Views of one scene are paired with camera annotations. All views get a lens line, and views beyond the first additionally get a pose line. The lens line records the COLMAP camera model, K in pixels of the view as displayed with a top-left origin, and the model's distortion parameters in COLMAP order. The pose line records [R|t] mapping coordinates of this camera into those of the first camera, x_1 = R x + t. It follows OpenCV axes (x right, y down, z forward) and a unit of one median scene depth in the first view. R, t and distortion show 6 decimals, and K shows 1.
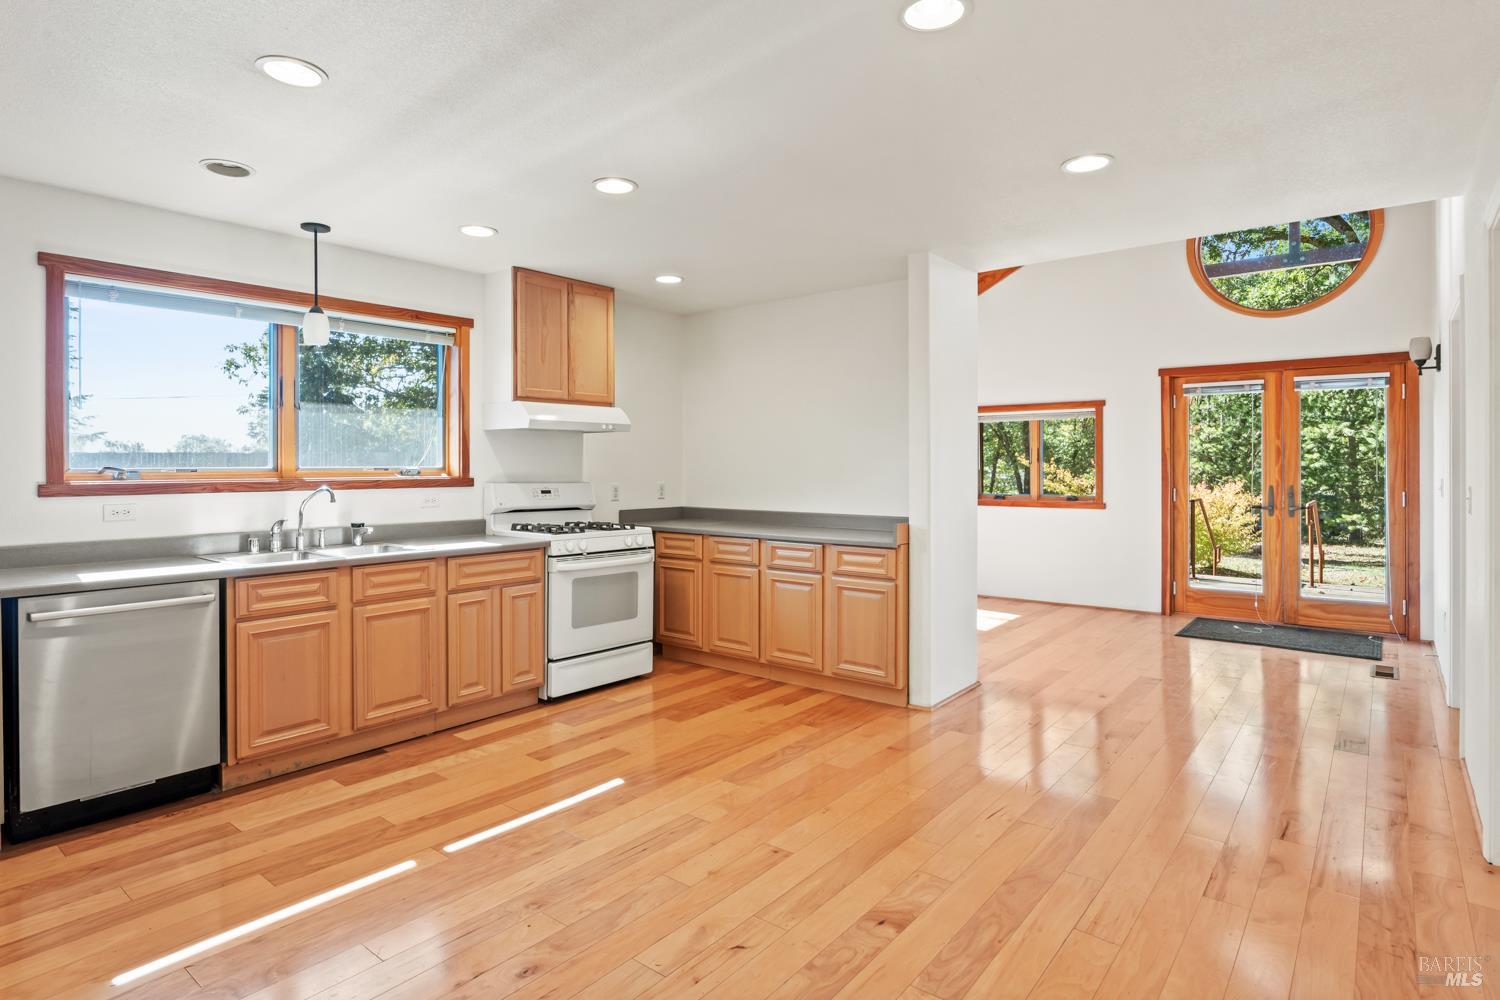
lens RADIAL K [[787.2, 0, 752.6], [0, 787.2, 469.4], [0, 0, 1]] dist [-0.020039, -0.000319]
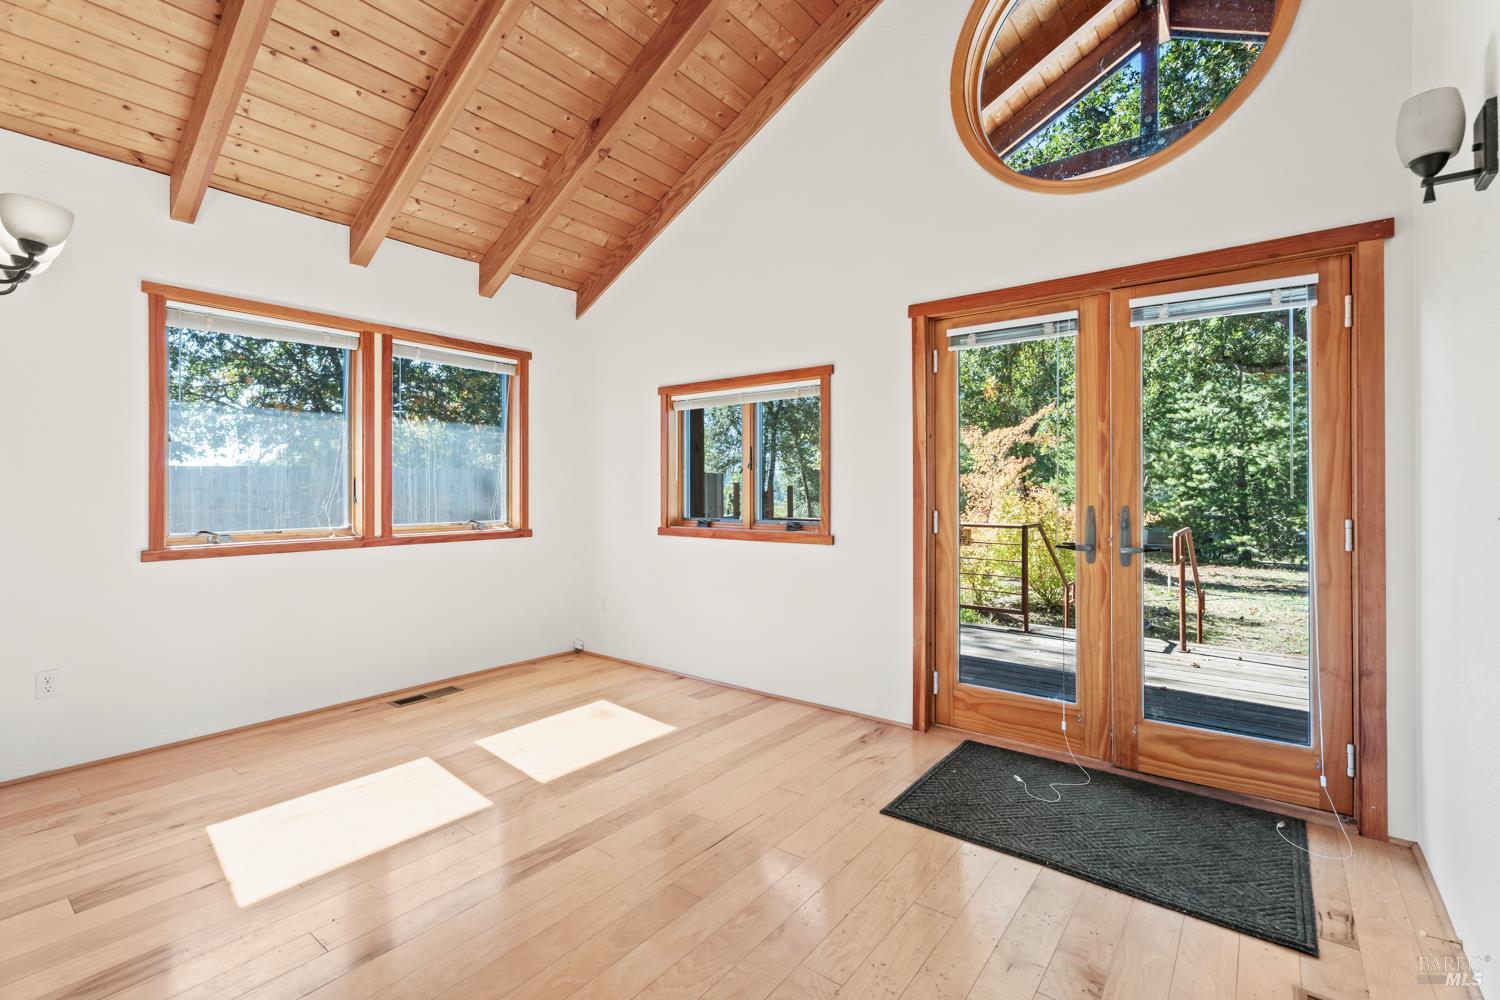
lens RADIAL K [[676.1, 0, 749.8], [0, 676.1, 488.2], [0, 0, 1]] dist [-0.000908, -0.000329]
pose [[0.999608, 0.002578, 0.027867, 0.377529], [-0.002449, 0.999986, -0.004636, 0.010046], [-0.027879, 0.004566, 0.999601, 0.489088]]
